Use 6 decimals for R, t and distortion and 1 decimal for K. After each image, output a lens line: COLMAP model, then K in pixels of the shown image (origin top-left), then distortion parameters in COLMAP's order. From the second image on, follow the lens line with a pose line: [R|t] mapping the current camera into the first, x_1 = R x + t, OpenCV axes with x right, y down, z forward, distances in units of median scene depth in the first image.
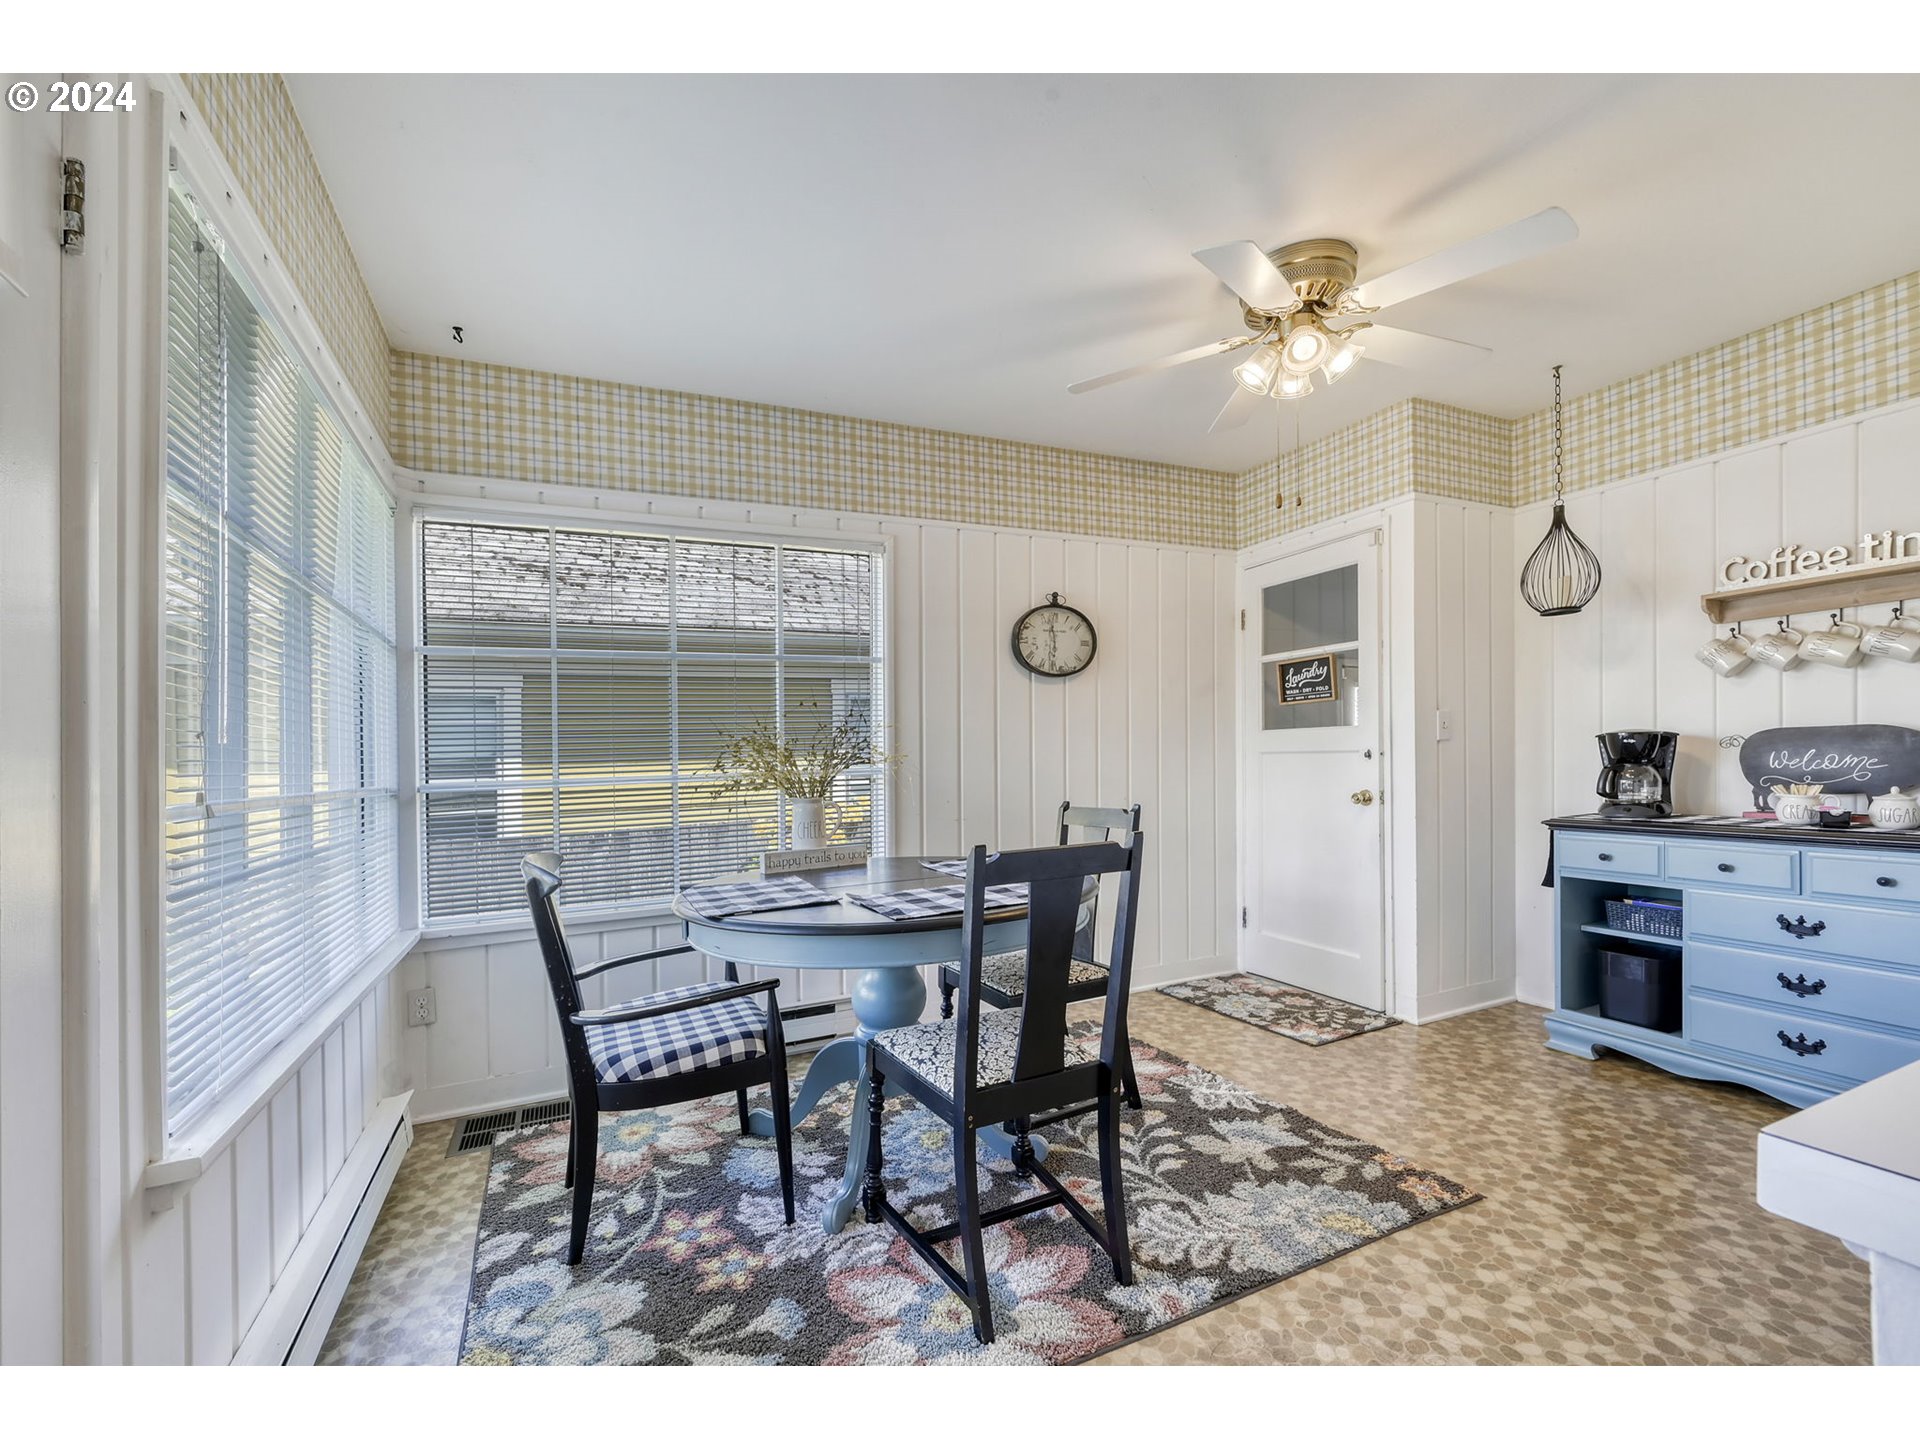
lens RADIAL K [[803.3, 0, 959.2], [0, 803.3, 748.3], [0, 0, 1]] dist [-0.001658, 0.000223]
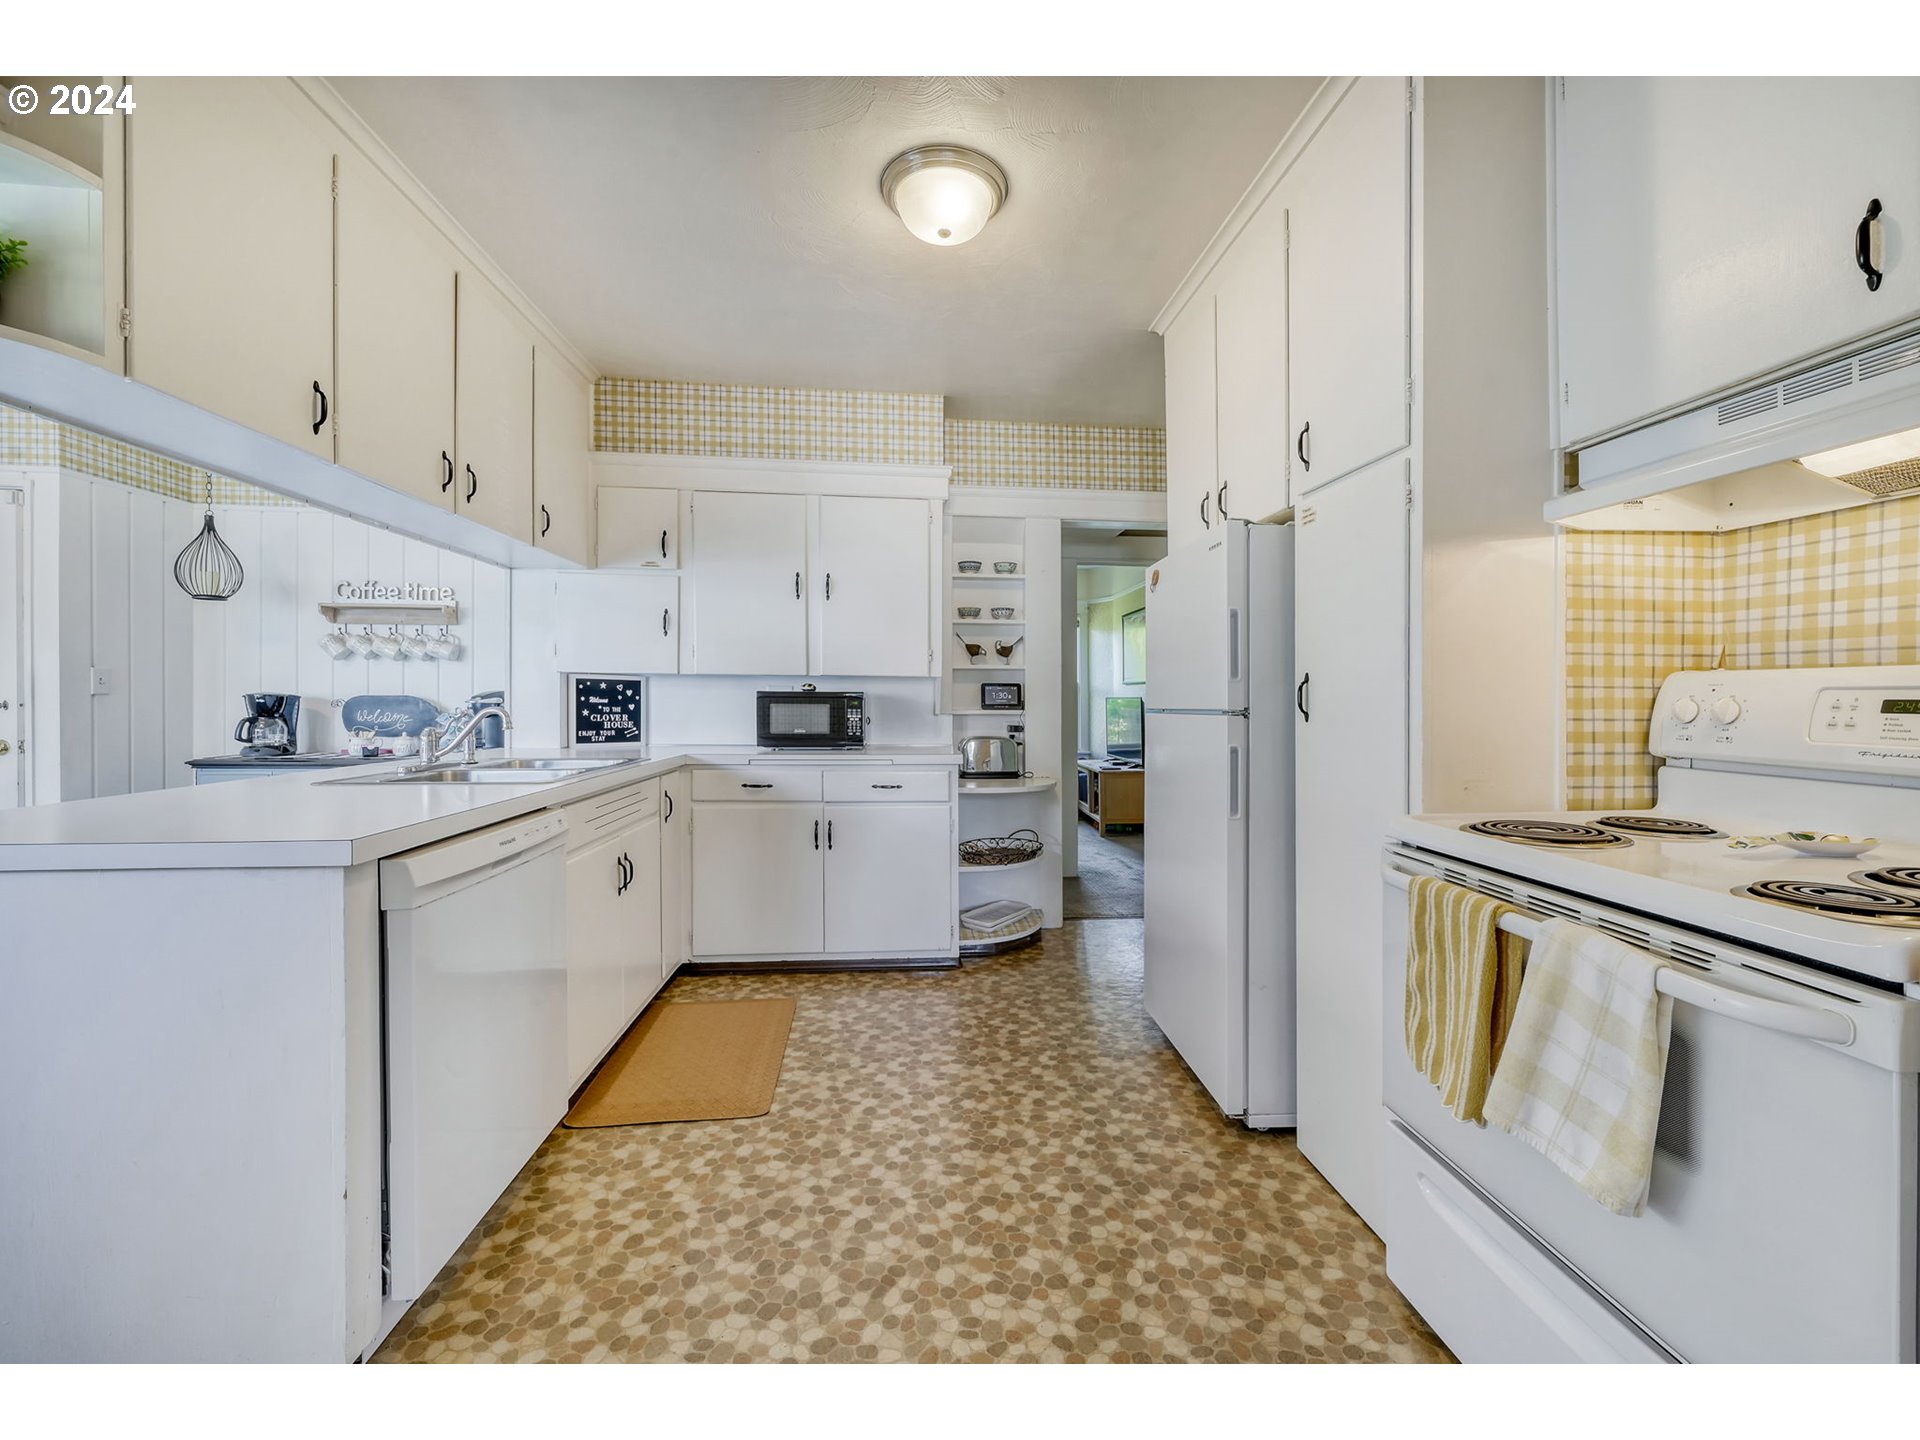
lens RADIAL K [[784.9, 0, 967.5], [0, 784.9, 714.1], [0, 0, 1]] dist [0.000883, 0.000092]
pose [[0.346609, 0.015732, 0.937878, -0.004712], [-0.031485, 0.999491, -0.005129, -0.017984], [-0.937481, -0.027751, 0.346928, -0.626119]]
